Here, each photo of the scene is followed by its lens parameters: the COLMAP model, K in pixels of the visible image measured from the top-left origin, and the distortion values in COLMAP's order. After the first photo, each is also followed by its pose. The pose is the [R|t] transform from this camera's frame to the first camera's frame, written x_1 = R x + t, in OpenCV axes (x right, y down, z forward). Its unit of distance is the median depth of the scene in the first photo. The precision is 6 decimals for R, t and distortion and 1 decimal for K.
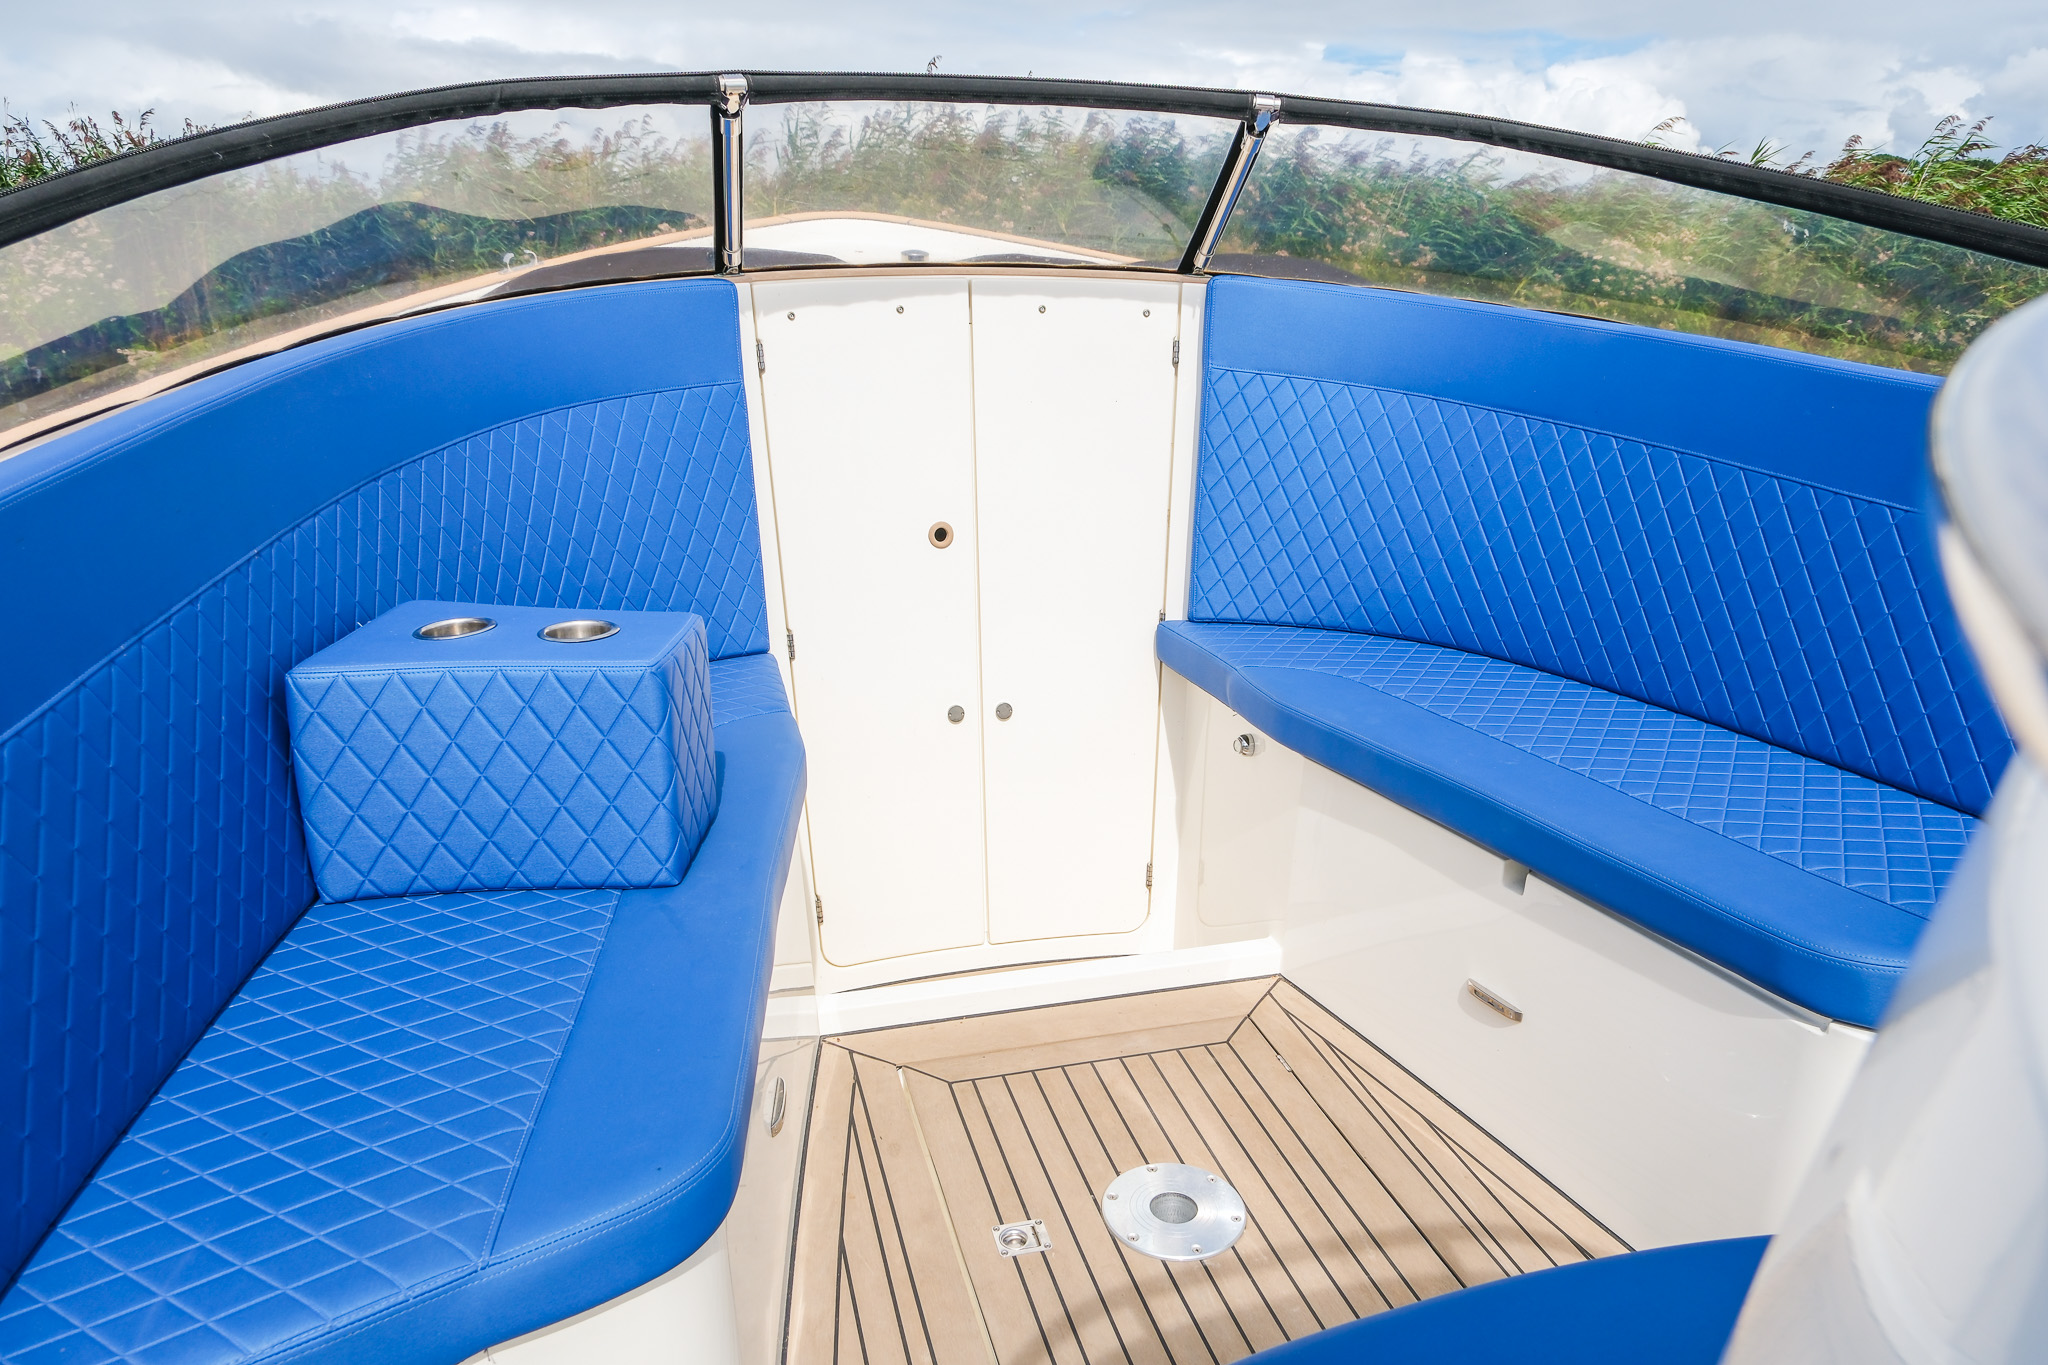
lens RADIAL K [[1320.9, 0, 1023.3], [0, 1320.9, 686.7], [0, 0, 1]] dist [-0.040087, 0.008175]
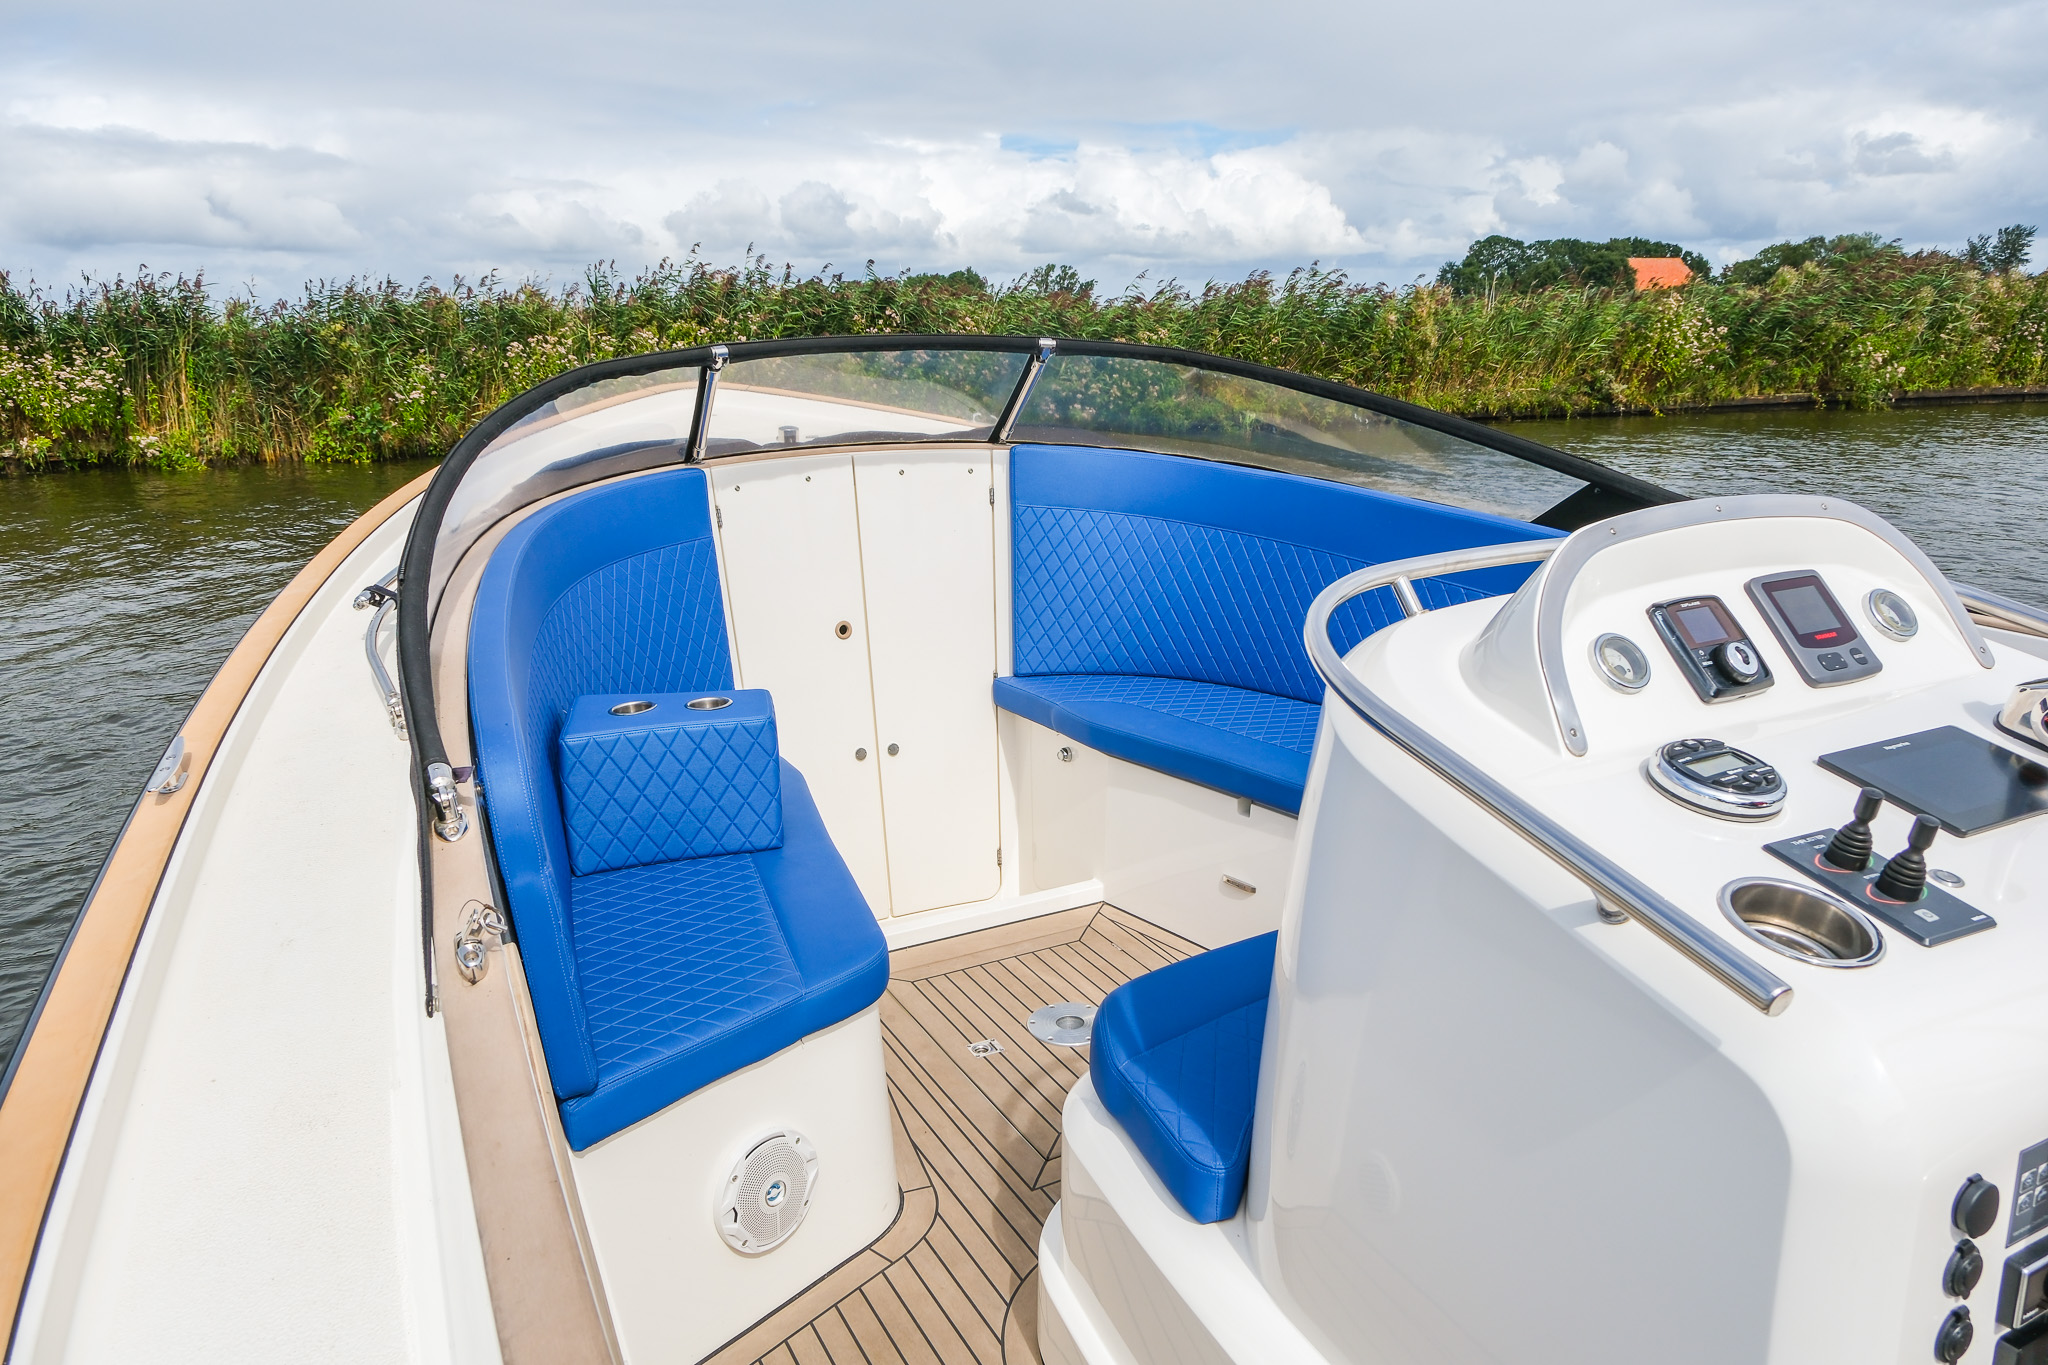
lens RADIAL K [[1320.9, 0, 1016.4], [0, 1320.9, 675.3], [0, 0, 1]] dist [-0.040087, 0.008175]
pose [[0.976772, -0.078038, 0.199567, -0.199511], [0.090334, 0.994486, -0.053259, 0.032801], [-0.194311, 0.070050, 0.978436, -0.521184]]
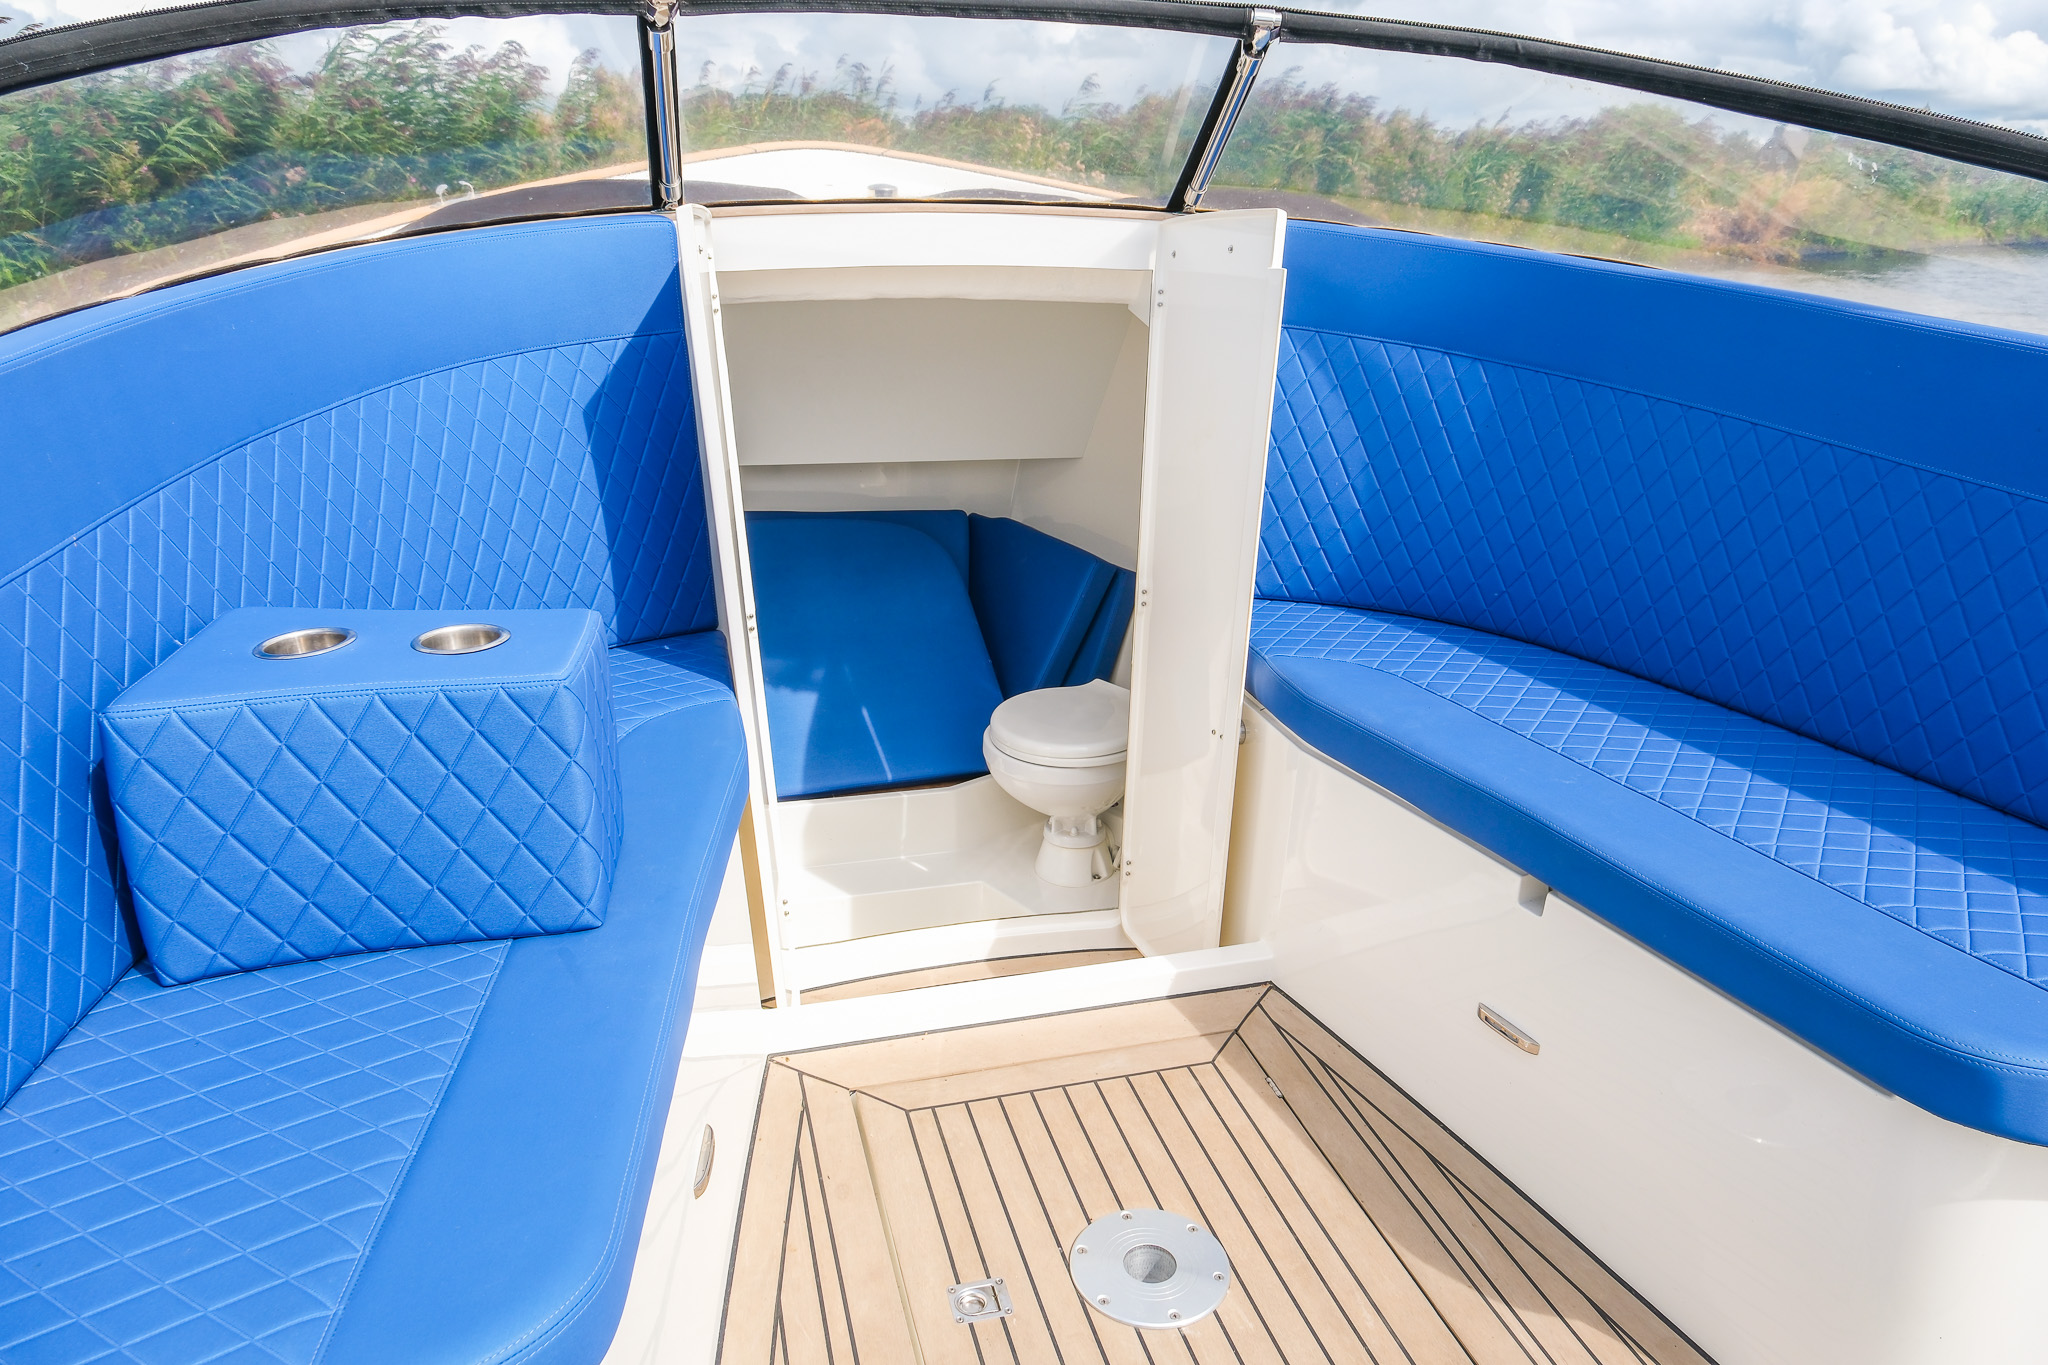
lens RADIAL K [[1320.9, 0, 1019.6], [0, 1320.9, 689.8], [0, 0, 1]] dist [-0.040087, 0.008175]
pose [[0.999990, 0.002703, 0.003662, 0.016256], [-0.002869, 0.998940, 0.045935, -0.029949], [-0.003534, -0.045945, 0.998938, 0.093013]]
